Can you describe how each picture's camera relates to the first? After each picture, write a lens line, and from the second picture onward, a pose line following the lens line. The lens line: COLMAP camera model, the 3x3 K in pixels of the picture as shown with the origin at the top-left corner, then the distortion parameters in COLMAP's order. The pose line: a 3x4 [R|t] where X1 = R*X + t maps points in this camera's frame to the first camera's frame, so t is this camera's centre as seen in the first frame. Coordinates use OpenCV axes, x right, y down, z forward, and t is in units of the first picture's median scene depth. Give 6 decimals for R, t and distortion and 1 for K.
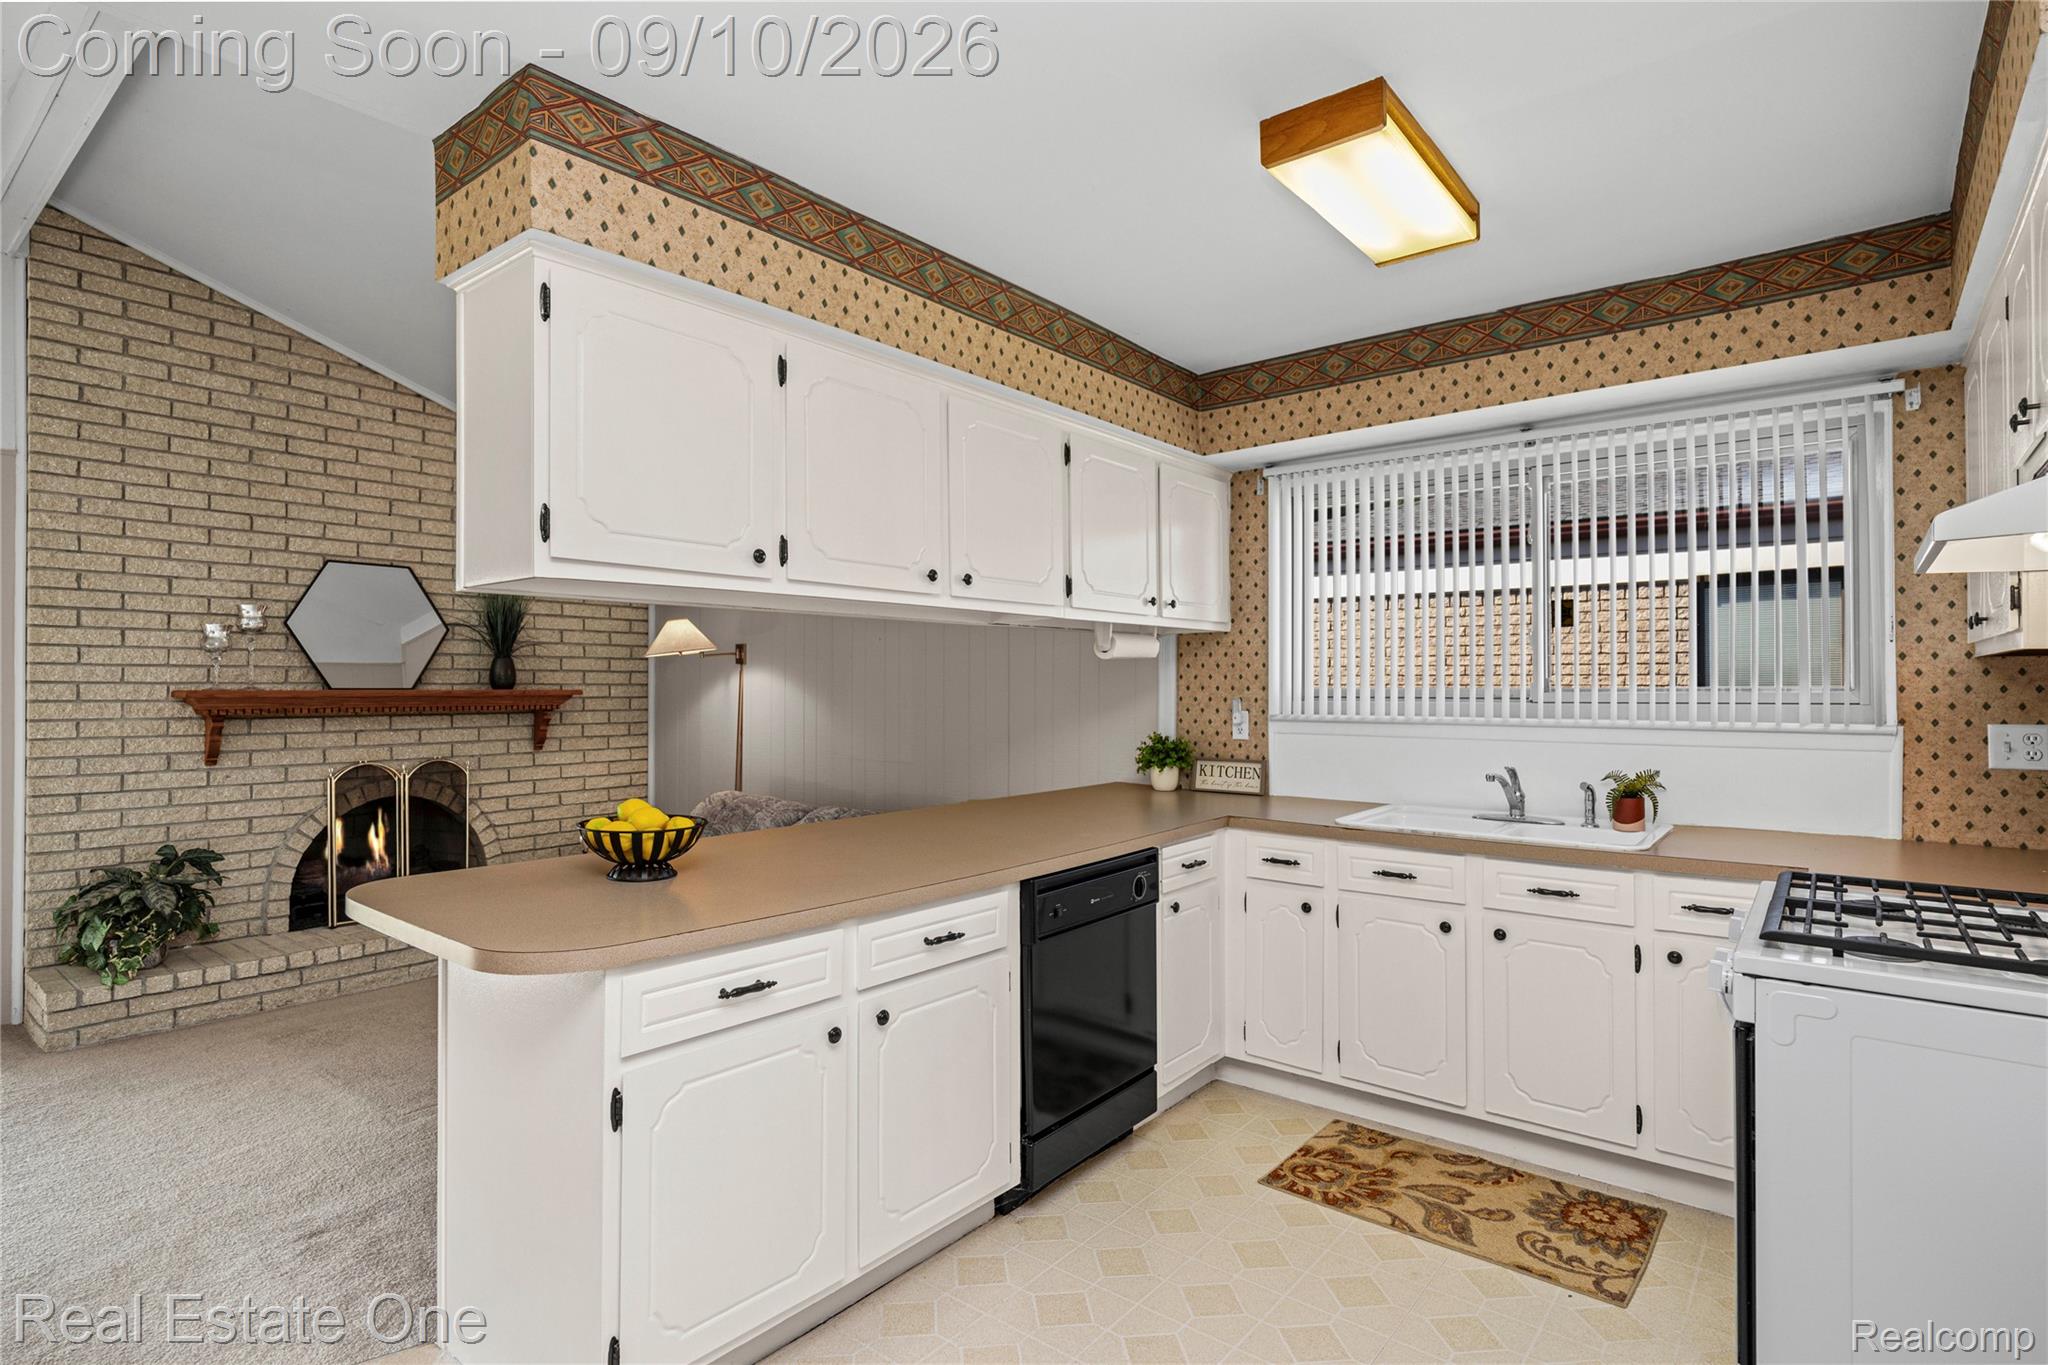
lens RADIAL K [[1030.0, 0, 1023.8], [0, 1030.0, 679.4], [0, 0, 1]] dist [0.006108, -0.002535]
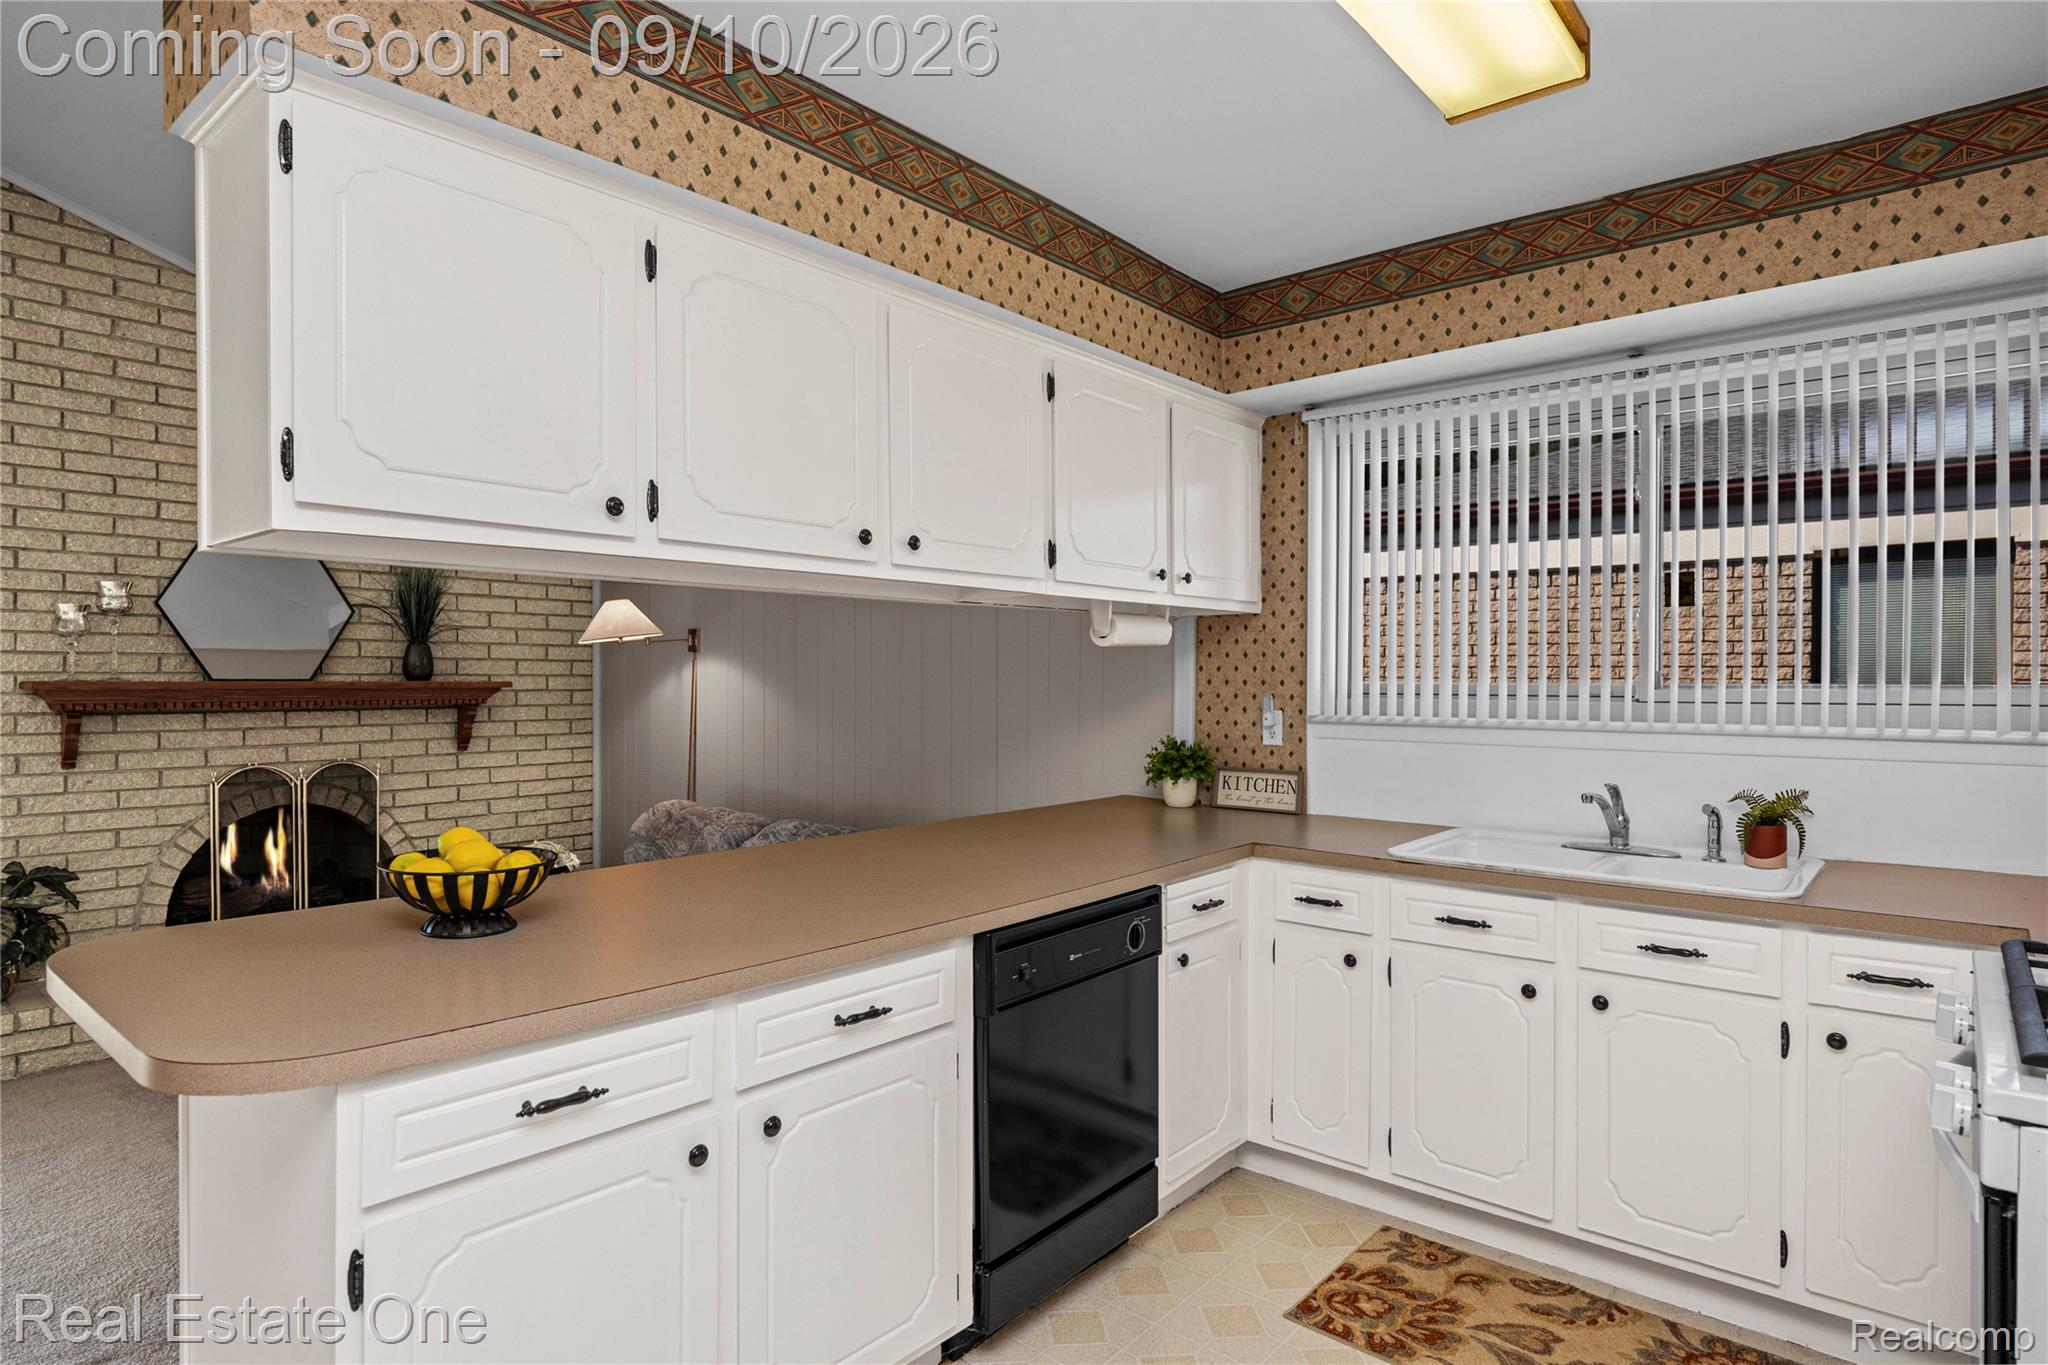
lens RADIAL K [[1120.4, 0, 1023.7], [0, 1120.4, 689.9], [0, 0, 1]] dist [-0.000810, 0.002156]
pose [[0.999720, 0.002887, -0.023498, 0.034414], [-0.002469, 0.999838, 0.017827, -0.000977], [0.023546, -0.017764, 0.999565, 0.109809]]
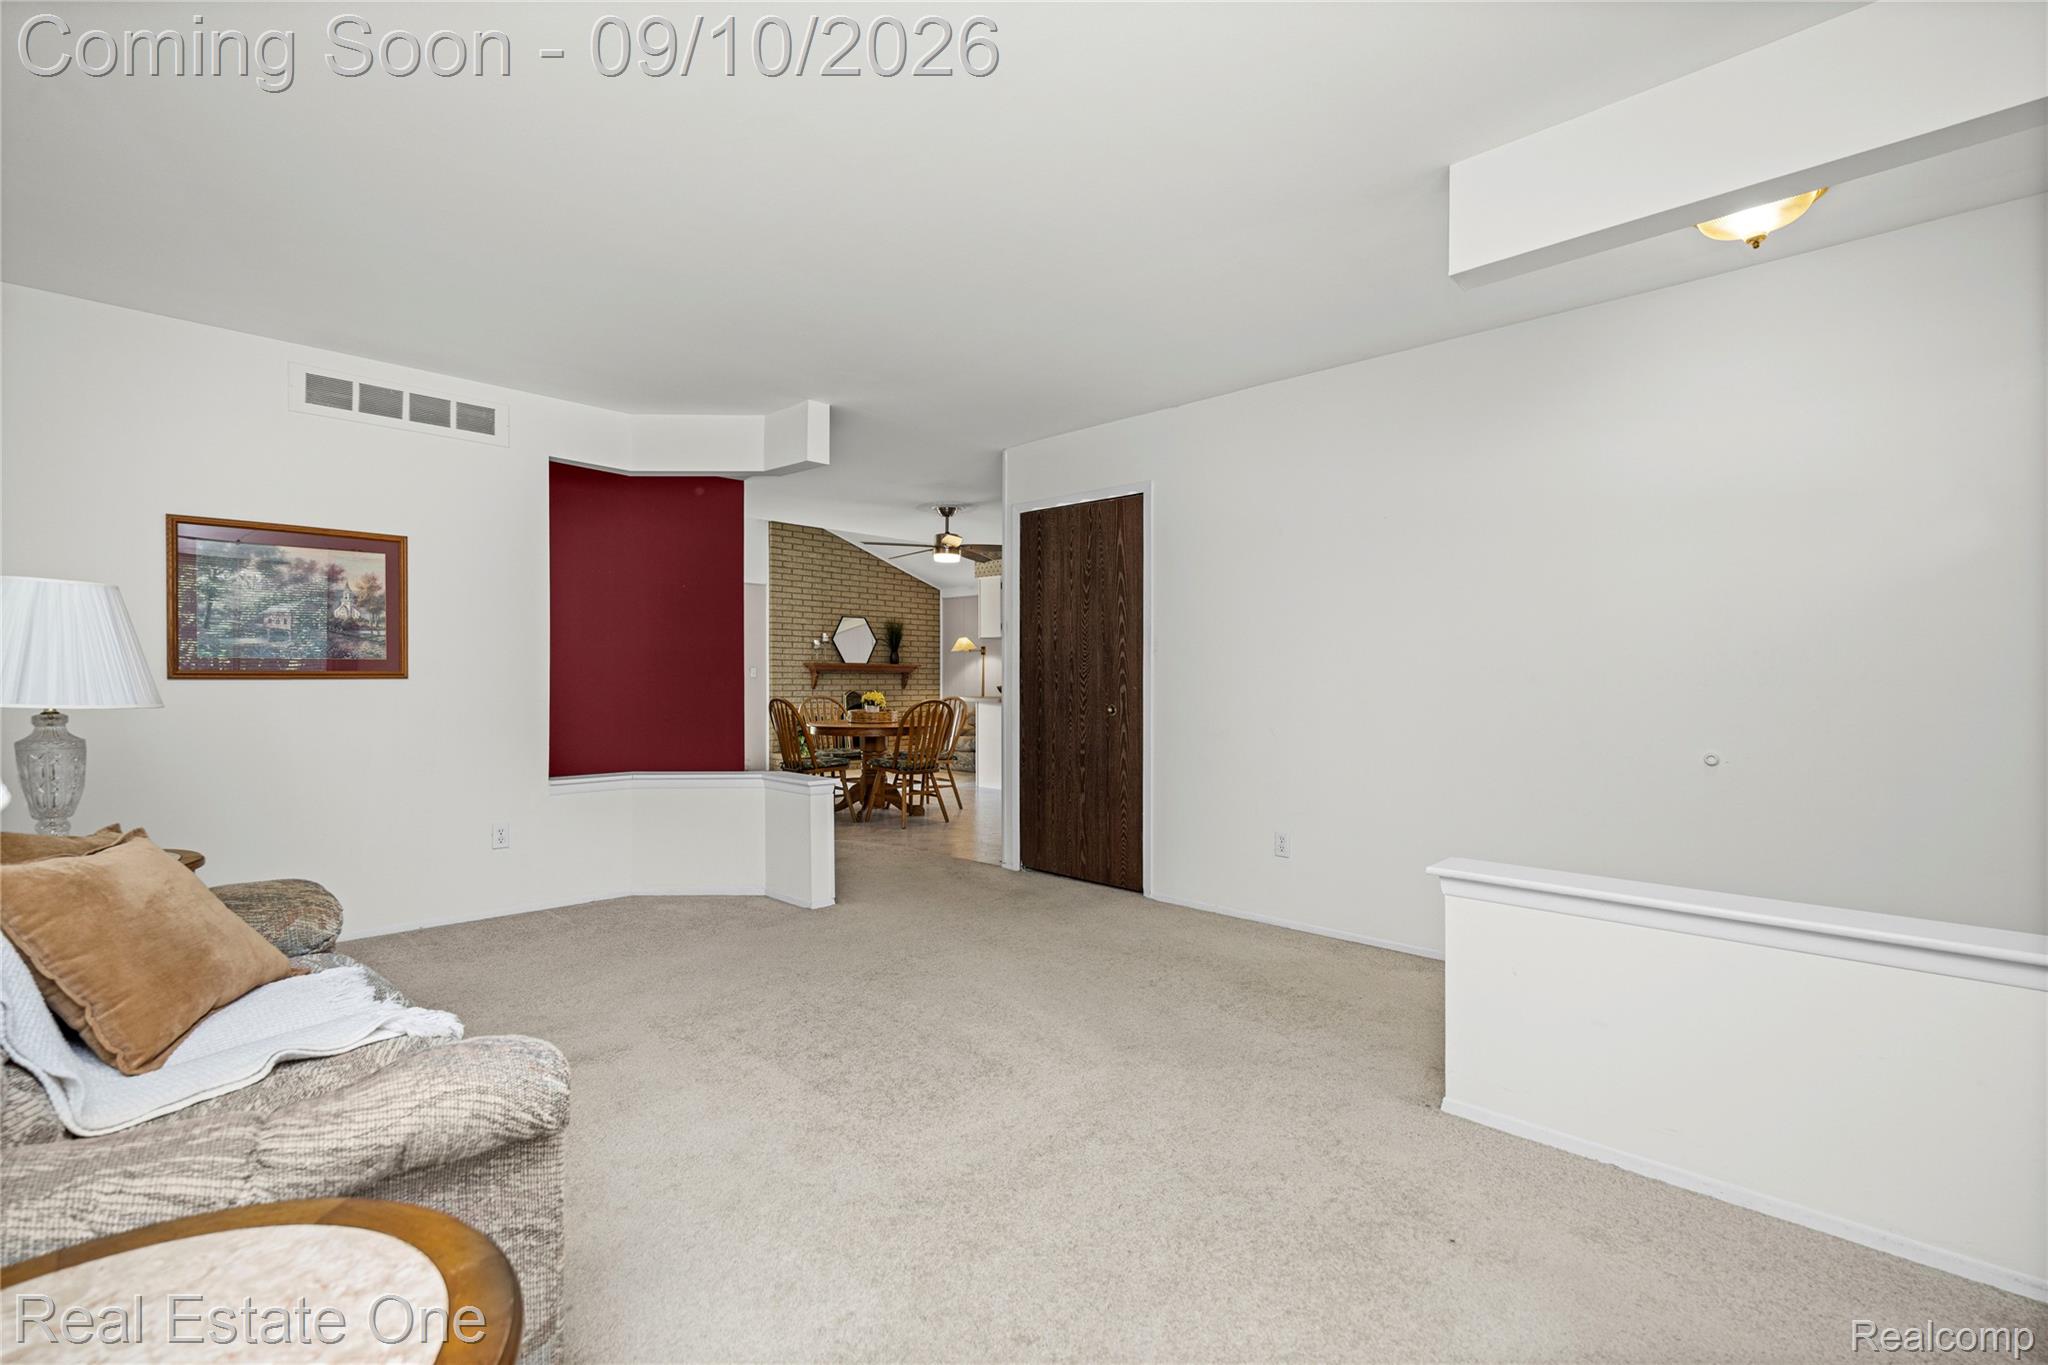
lens RADIAL K [[910.8, 0, 1024.9], [0, 910.8, 681.0], [0, 0, 1]] dist [0.000995, 0.000005]
pose [[0.995433, 0.001687, -0.095450, 0.053864], [-0.001128, 0.999982, 0.005907, 0.054975], [0.095458, -0.005773, 0.995417, -1.813526]]
